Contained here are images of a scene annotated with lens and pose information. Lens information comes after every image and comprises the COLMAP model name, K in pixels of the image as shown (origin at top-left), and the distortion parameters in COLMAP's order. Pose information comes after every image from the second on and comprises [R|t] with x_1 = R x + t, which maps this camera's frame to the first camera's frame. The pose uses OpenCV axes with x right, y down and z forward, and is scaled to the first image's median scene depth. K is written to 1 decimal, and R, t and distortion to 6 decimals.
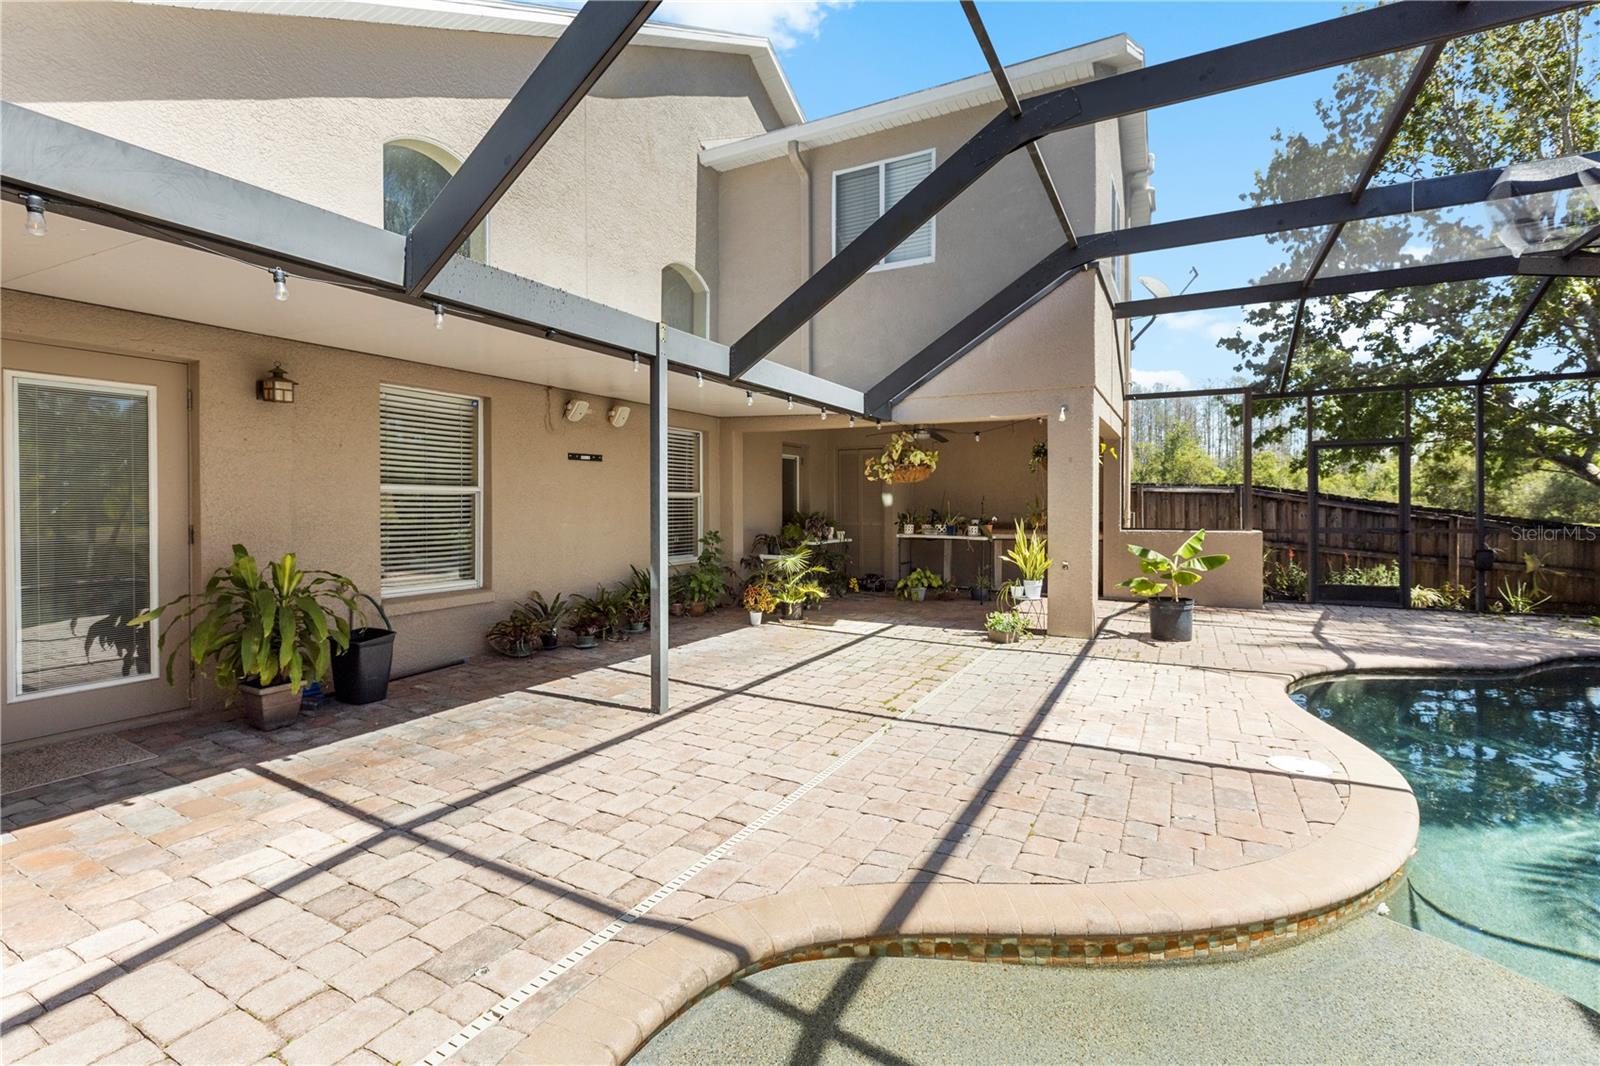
lens RADIAL K [[721.3, 0, 796.9], [0, 721.3, 518.3], [0, 0, 1]] dist [-0.003641, -0.000386]
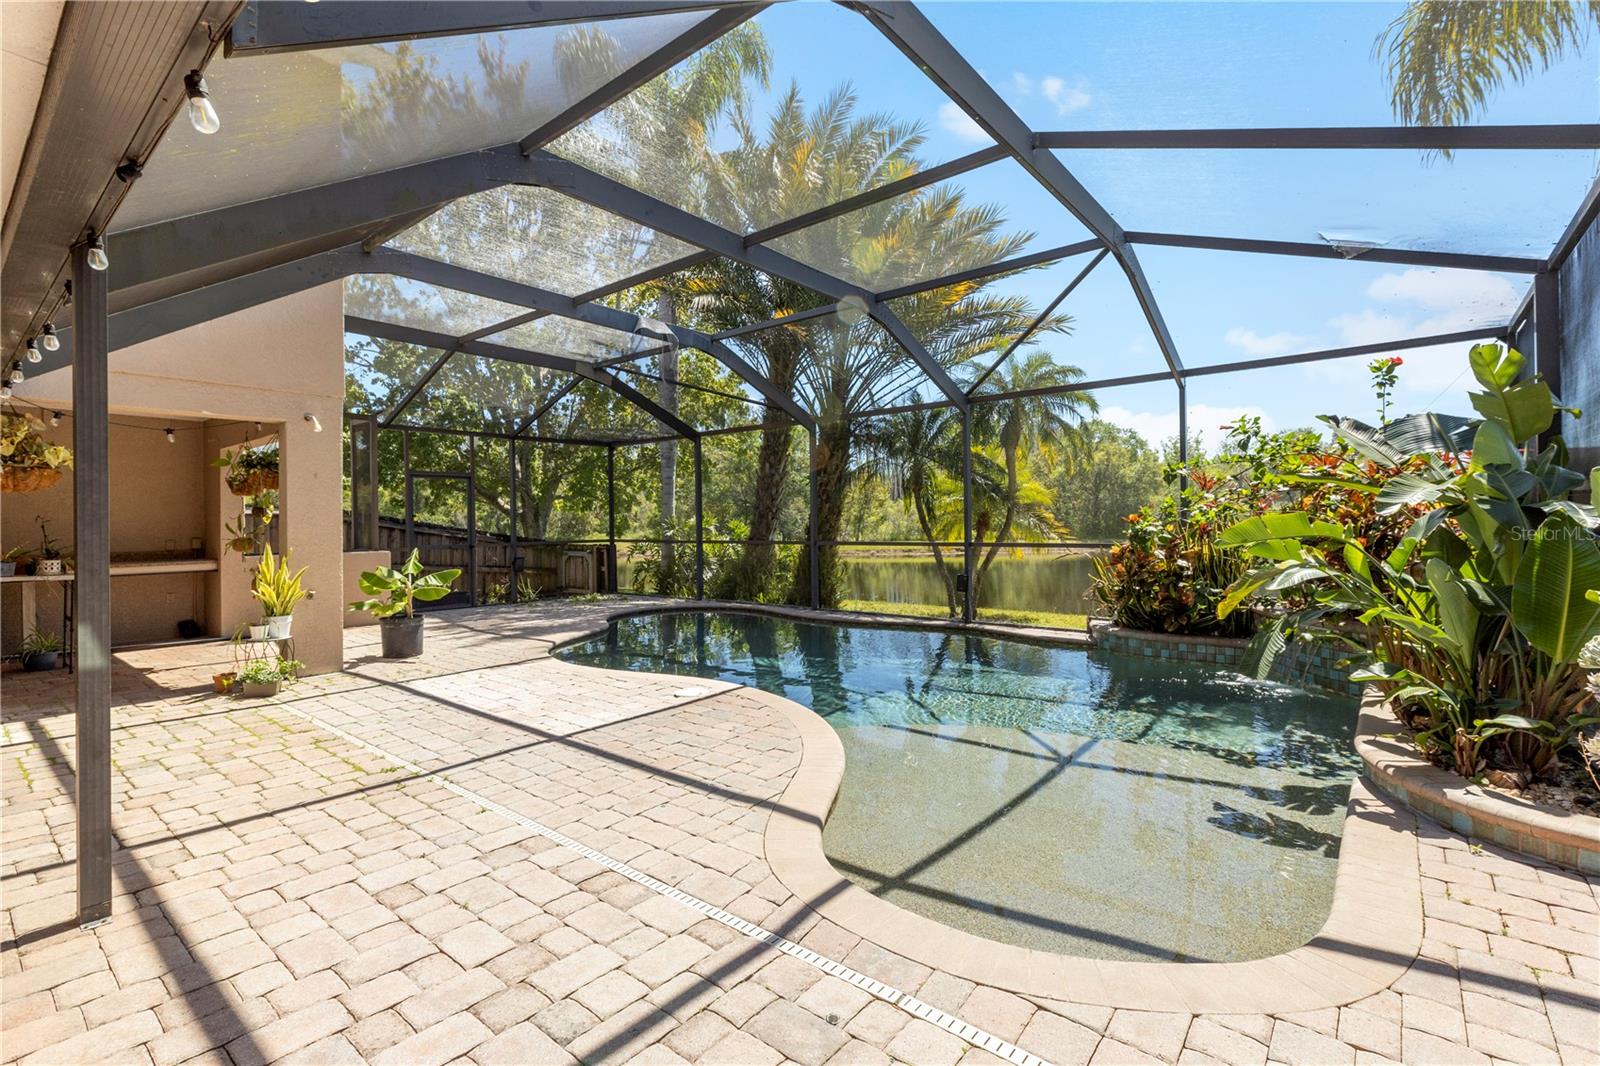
lens RADIAL K [[721.3, 0, 800.0], [0, 721.3, 527.6], [0, 0, 1]] dist [-0.003641, -0.000386]
pose [[0.183700, -0.007815, 0.982951, -0.775313], [0.029228, 0.999570, 0.002484, -0.002910], [-0.982548, 0.028273, 0.183850, 0.491011]]
